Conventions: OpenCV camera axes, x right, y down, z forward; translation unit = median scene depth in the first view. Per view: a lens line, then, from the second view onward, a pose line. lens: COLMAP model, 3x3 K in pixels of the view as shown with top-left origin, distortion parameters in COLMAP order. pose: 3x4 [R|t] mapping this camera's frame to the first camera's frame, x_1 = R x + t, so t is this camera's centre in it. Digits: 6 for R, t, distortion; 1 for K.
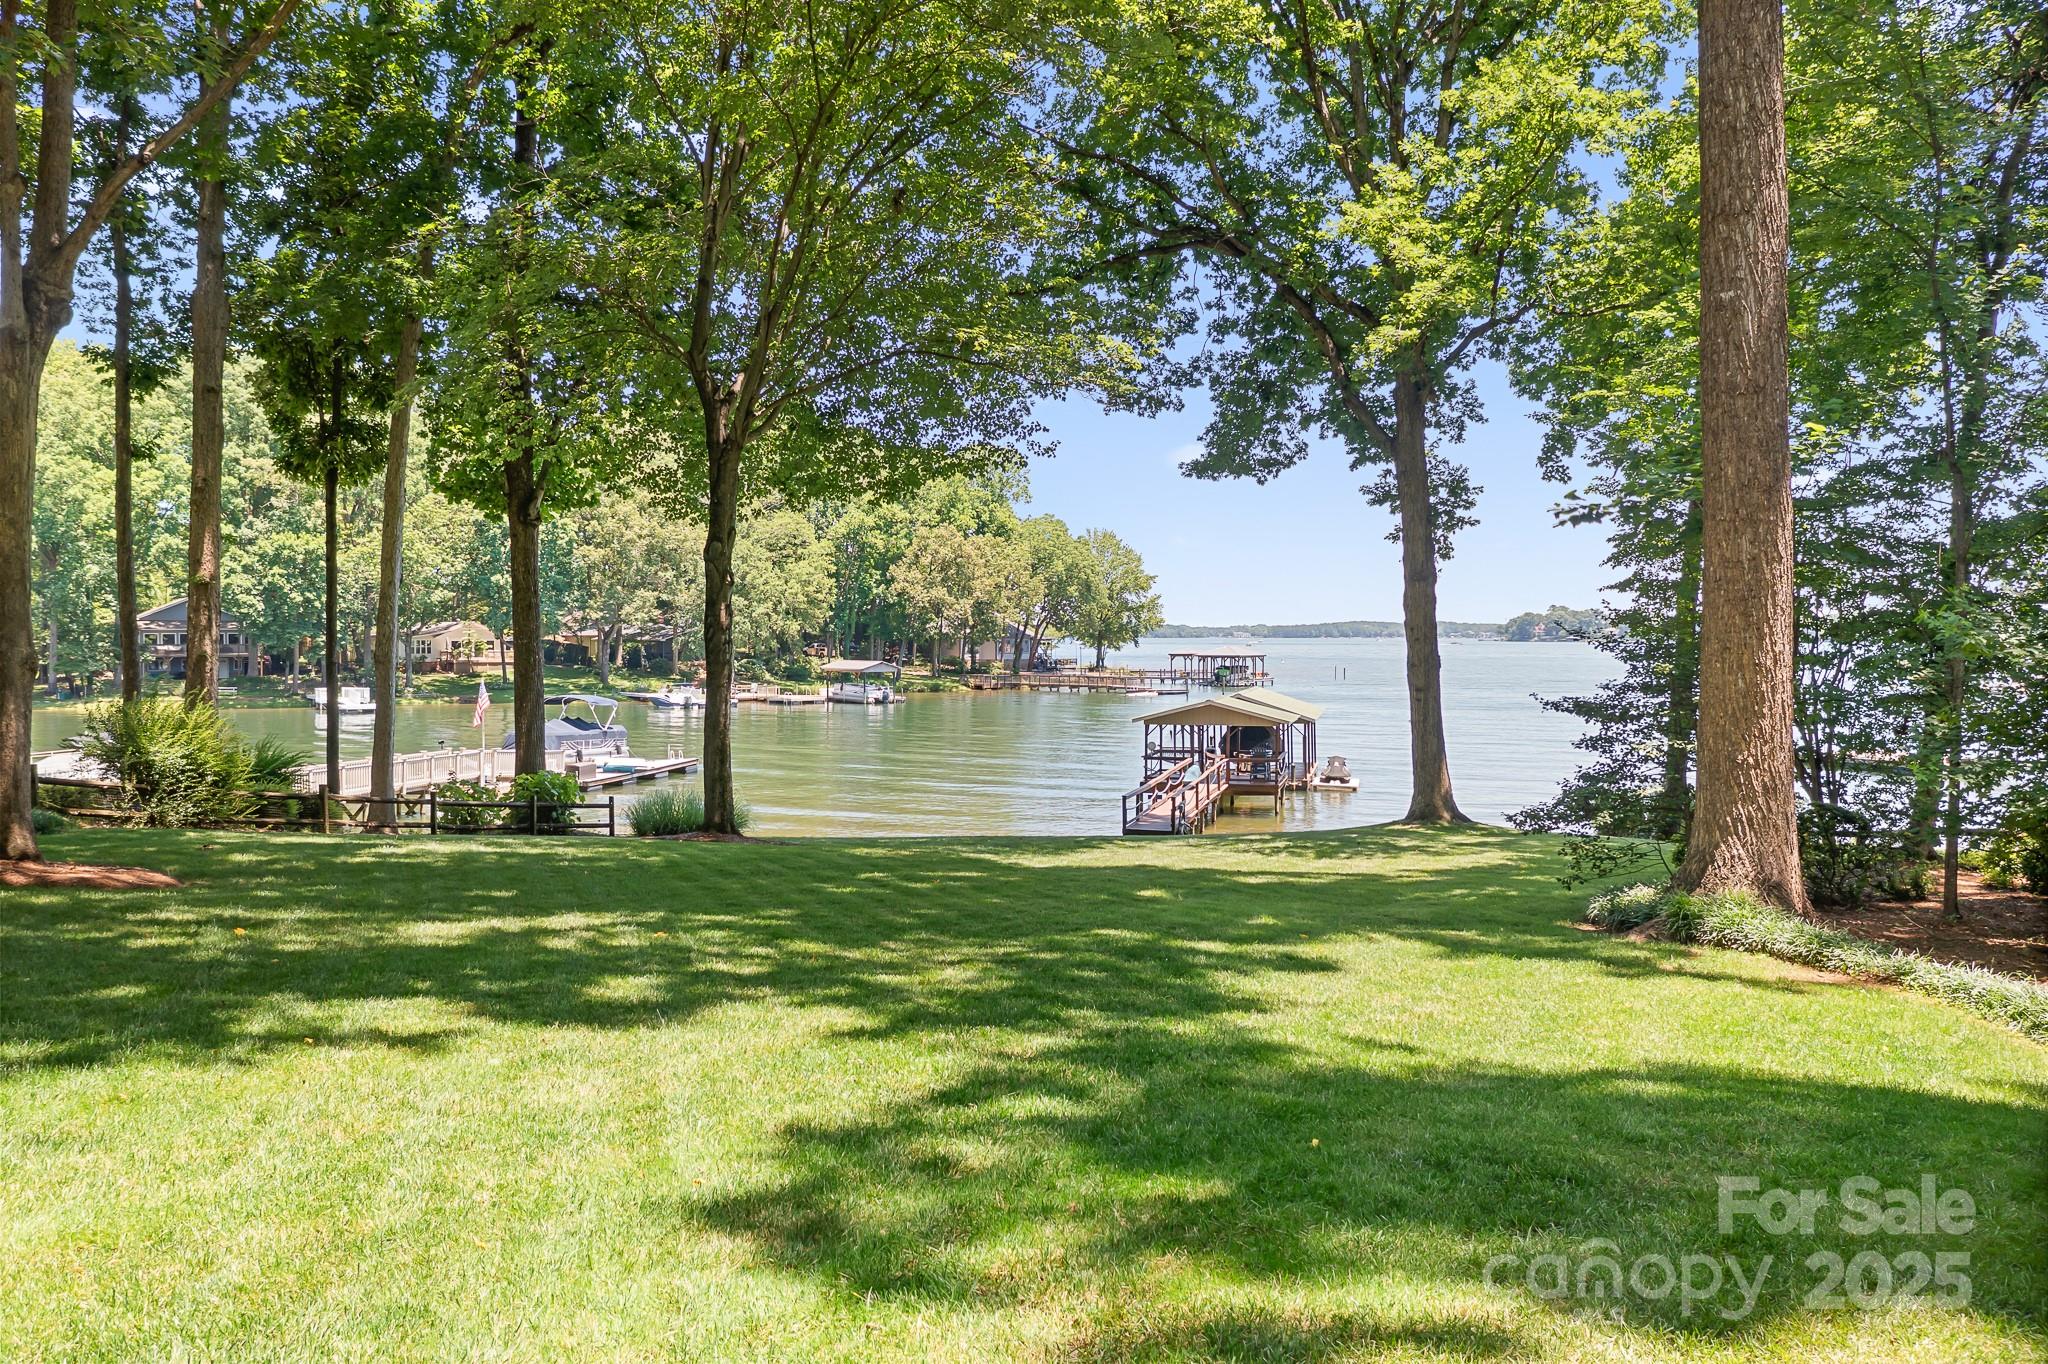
lens RADIAL K [[1646.5, 0, 1020.3], [0, 1646.5, 638.7], [0, 0, 1]] dist [-0.002696, -0.002019]
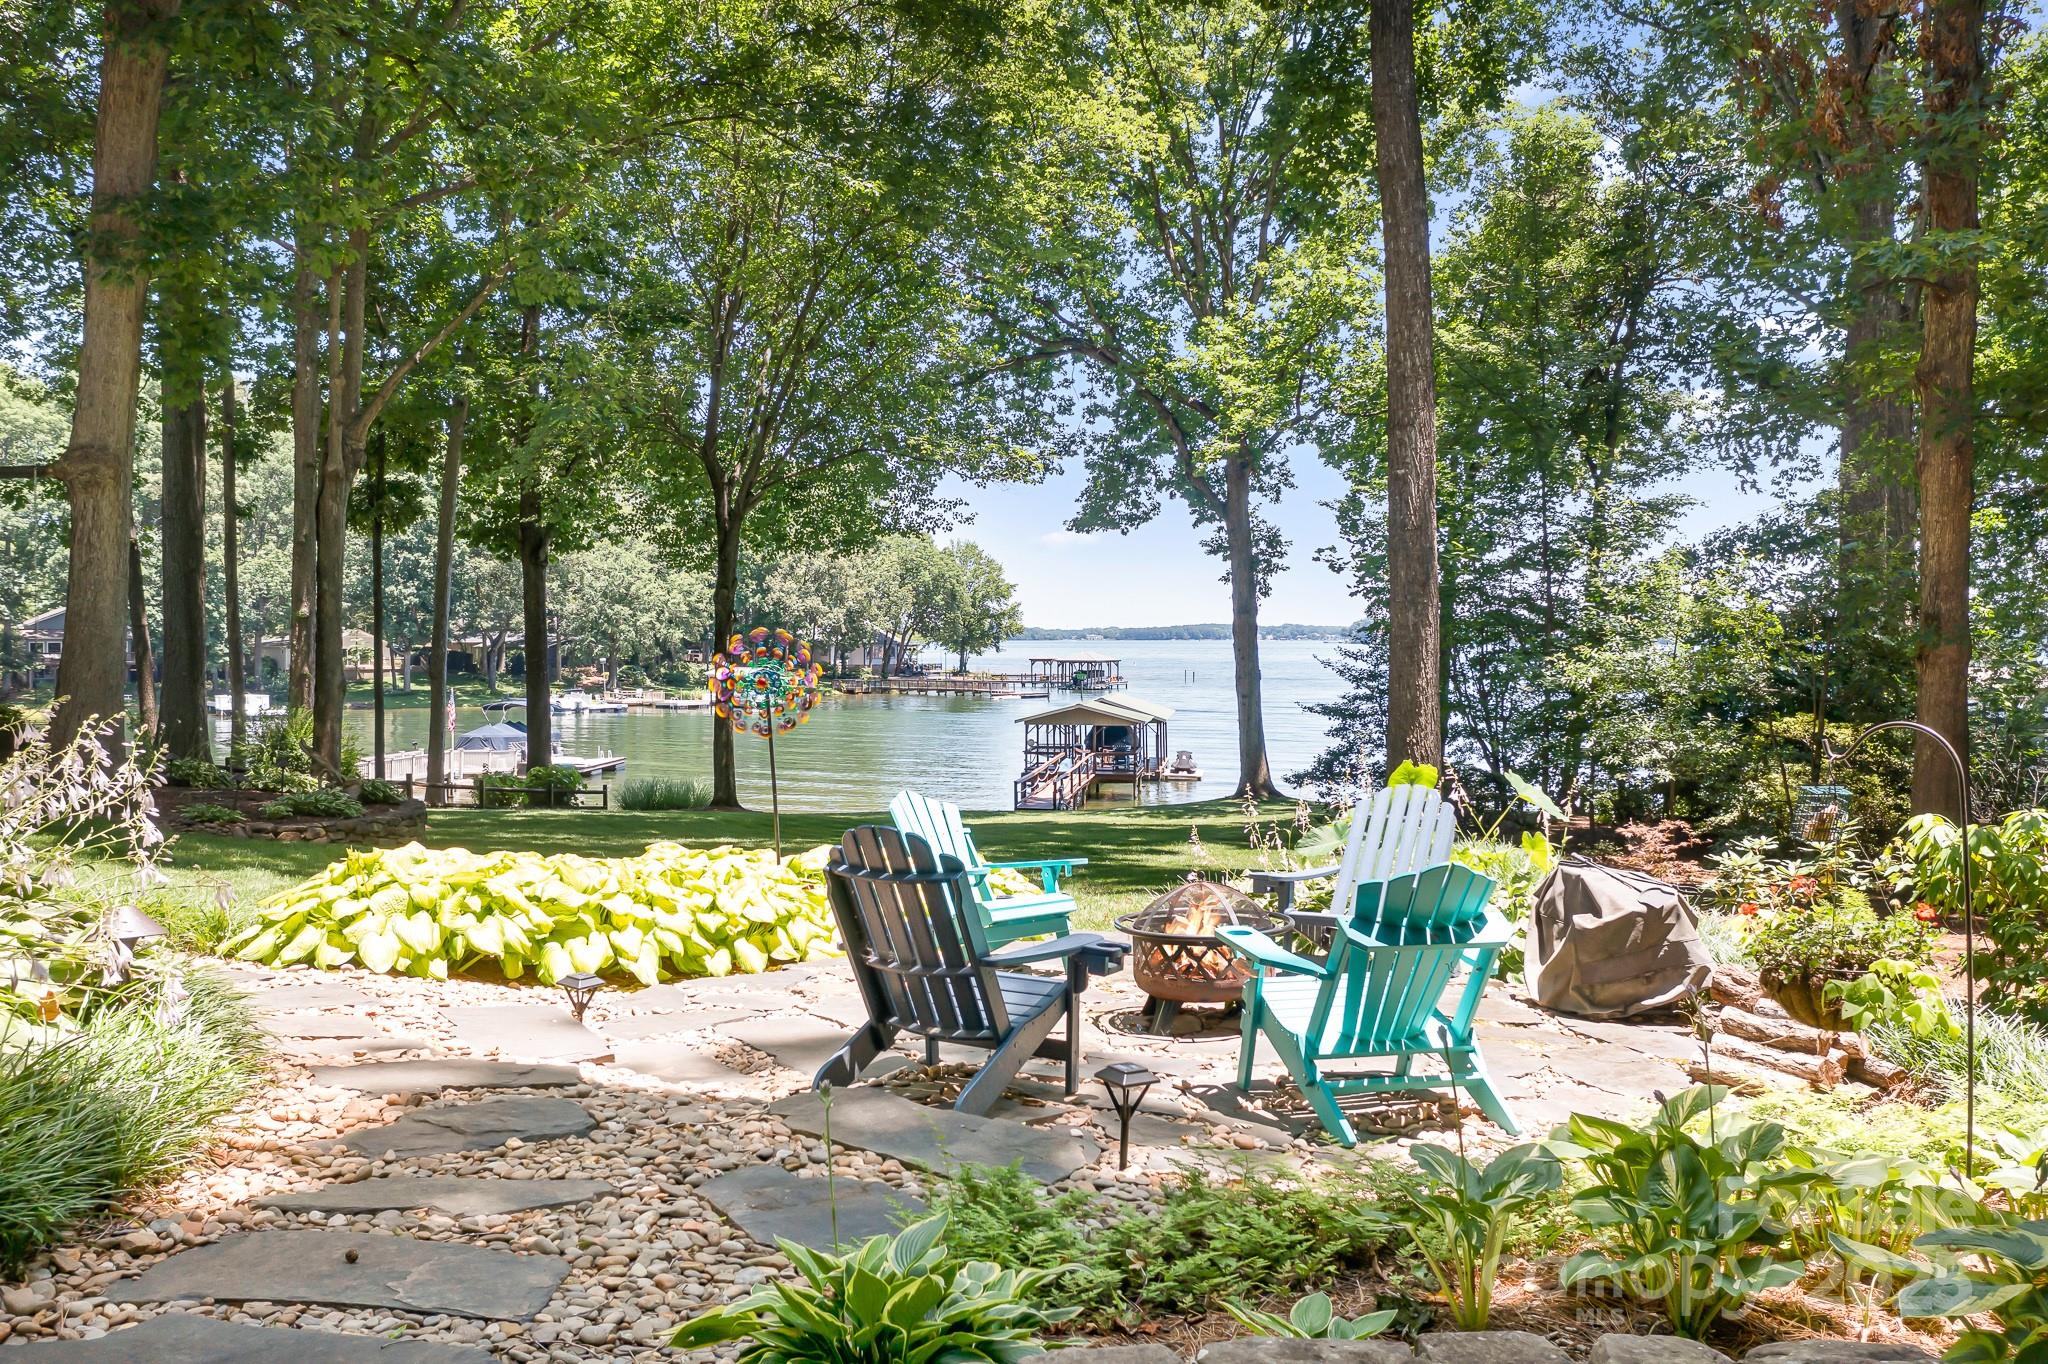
lens RADIAL K [[1646.5, 0, 1020.3], [0, 1646.5, 638.7], [0, 0, 1]] dist [-0.002696, -0.002019]
pose [[0.996072, -0.001189, 0.088534, -0.045251], [0.001325, 0.999998, -0.001477, -0.011458], [-0.088532, 0.001589, 0.996072, -0.254326]]
